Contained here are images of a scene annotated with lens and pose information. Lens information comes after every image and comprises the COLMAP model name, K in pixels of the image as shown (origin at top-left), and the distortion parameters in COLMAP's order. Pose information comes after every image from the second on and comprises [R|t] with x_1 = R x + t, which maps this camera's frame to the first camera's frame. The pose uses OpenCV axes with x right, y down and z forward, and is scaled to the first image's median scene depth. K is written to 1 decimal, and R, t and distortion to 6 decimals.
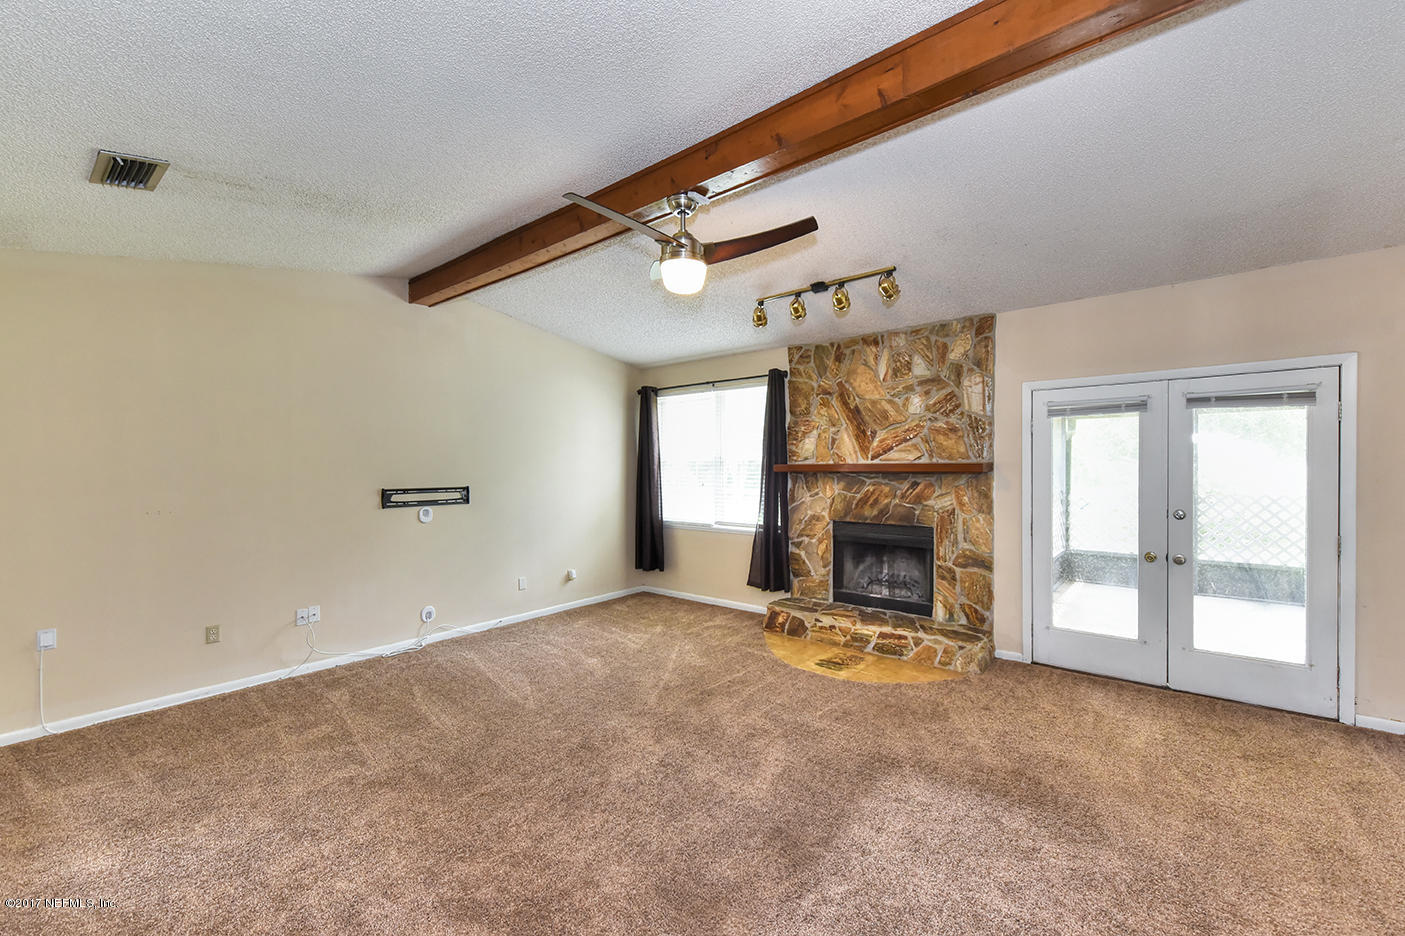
lens RADIAL K [[564.3, 0, 706.2], [0, 564.3, 469.1], [0, 0, 1]] dist [0.002208, -0.001178]
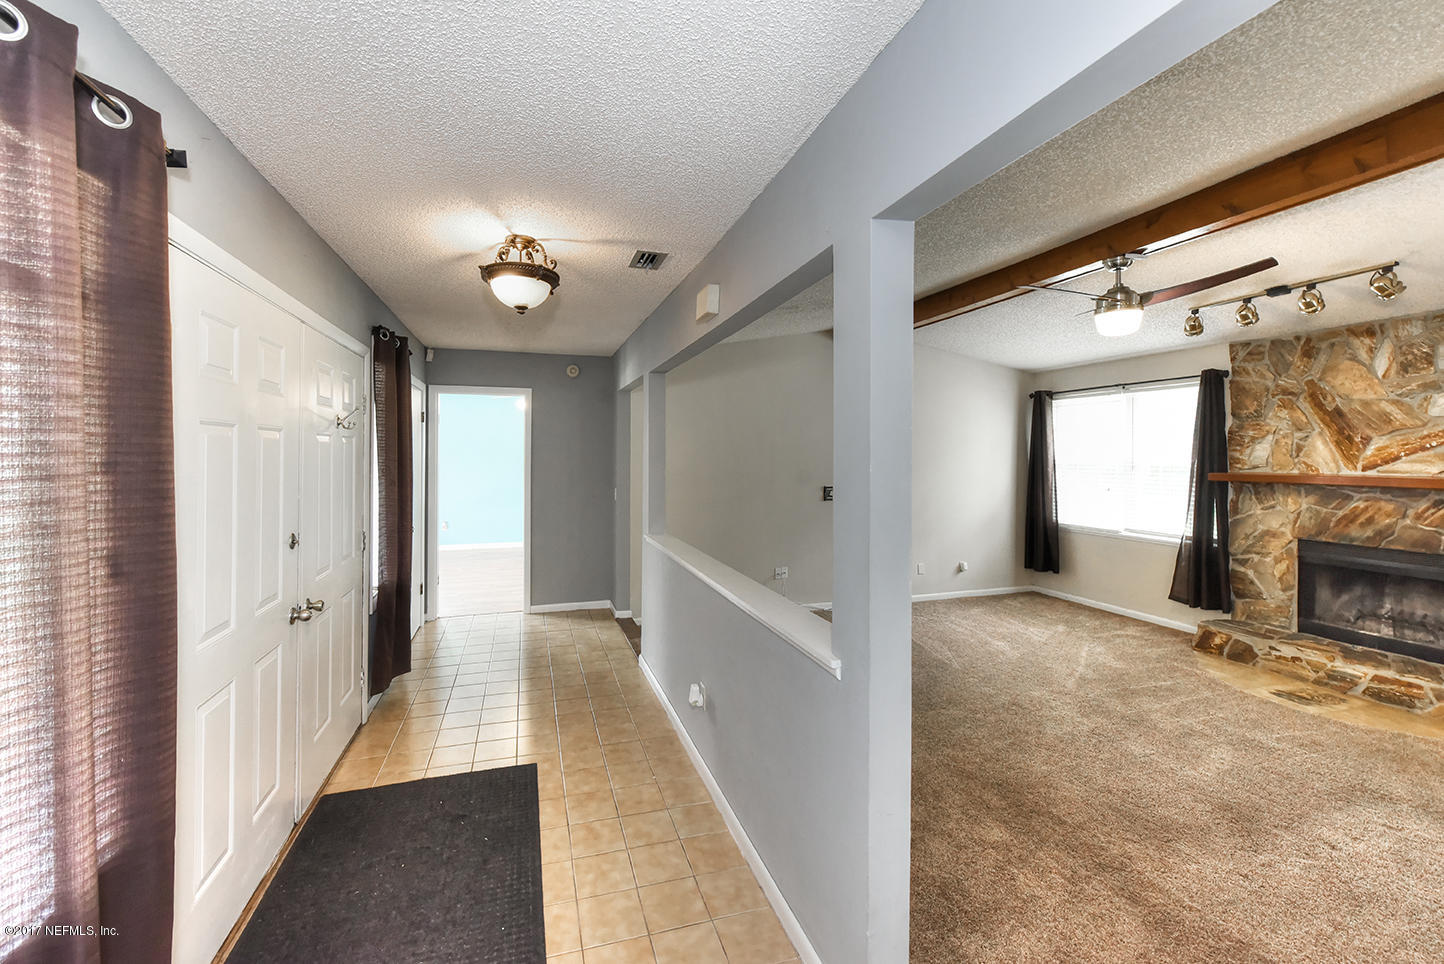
lens RADIAL K [[579.9, 0, 688.9], [0, 579.9, 452.0], [0, 0, 1]] dist [0.002208, -0.001178]
pose [[0.830351, 0.004772, -0.557220, -0.062868], [-0.007624, 0.999967, -0.002798, -0.036155], [0.557189, 0.006572, 0.830360, -0.293390]]
